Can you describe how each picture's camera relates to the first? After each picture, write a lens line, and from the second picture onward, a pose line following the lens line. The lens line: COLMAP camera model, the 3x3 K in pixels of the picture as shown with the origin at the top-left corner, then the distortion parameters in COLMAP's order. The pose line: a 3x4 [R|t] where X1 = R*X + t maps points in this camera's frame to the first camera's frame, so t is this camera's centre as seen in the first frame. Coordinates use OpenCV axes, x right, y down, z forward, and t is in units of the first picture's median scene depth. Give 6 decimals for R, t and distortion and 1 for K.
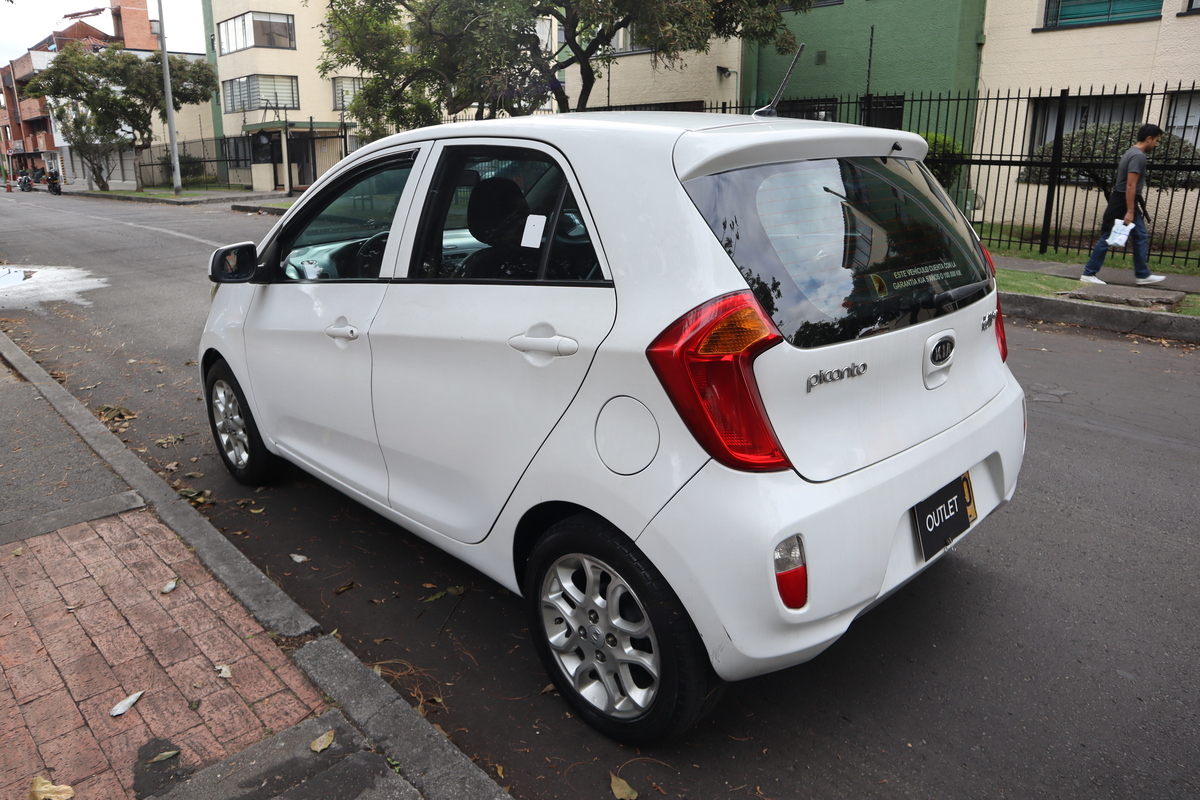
lens RADIAL K [[831.9, 0, 603.9], [0, 831.9, 397.8], [0, 0, 1]] dist [-0.134161, 0.085655]
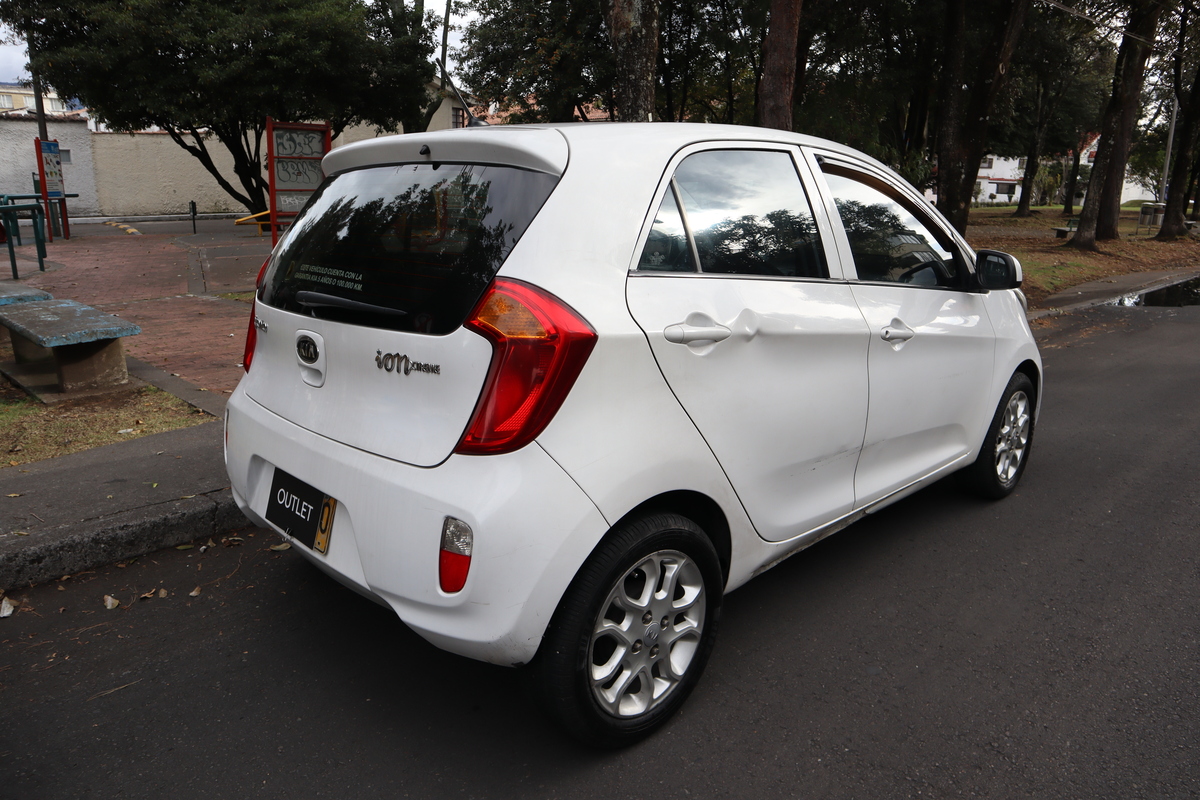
lens RADIAL K [[831.9, 0, 603.9], [0, 831.9, 397.8], [0, 0, 1]] dist [-0.134161, 0.085655]
pose [[0.020022, 0.258821, -0.965718, 0.380913], [-0.295743, 0.924219, 0.241568, -0.095694], [0.955058, 0.280768, 0.095049, 0.337126]]
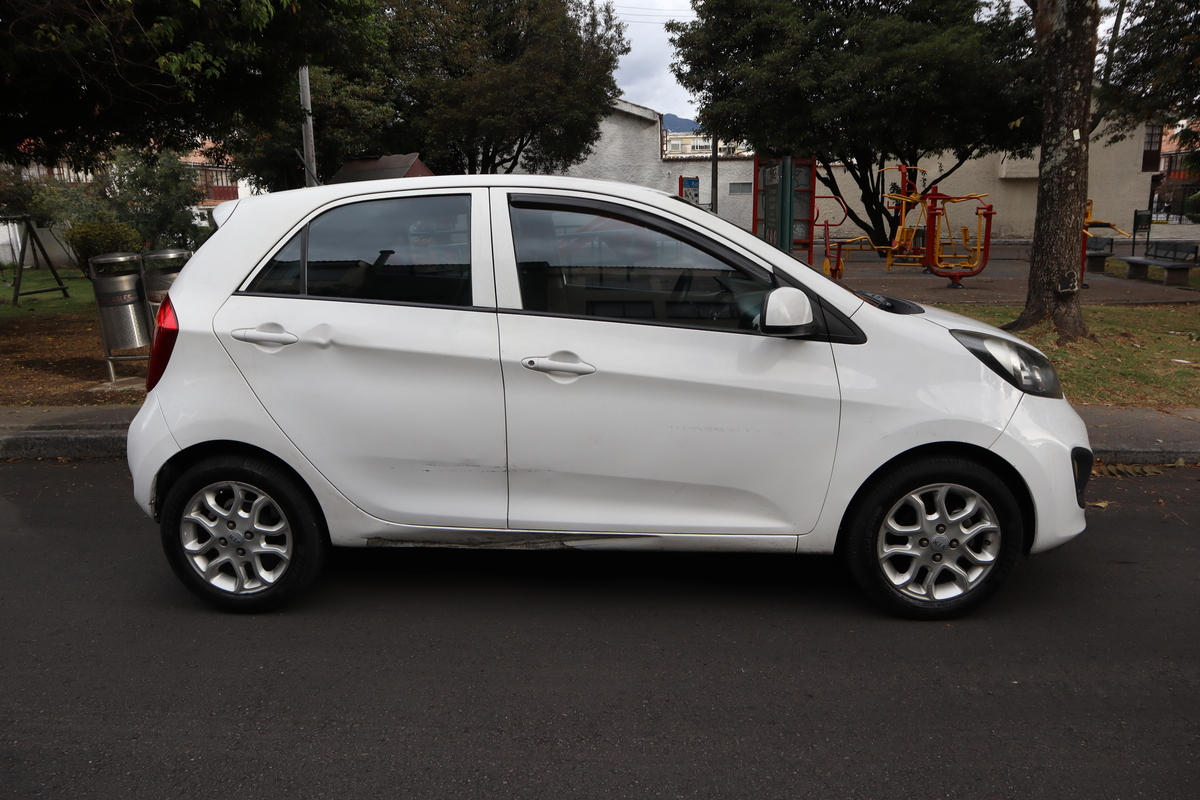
lens RADIAL K [[831.9, 0, 603.9], [0, 831.9, 397.8], [0, 0, 1]] dist [-0.134161, 0.085655]
pose [[-0.722882, 0.171480, -0.669355, 0.264048], [-0.171279, 0.894013, 0.414011, -0.211915], [0.669406, 0.413927, -0.616895, 0.719989]]
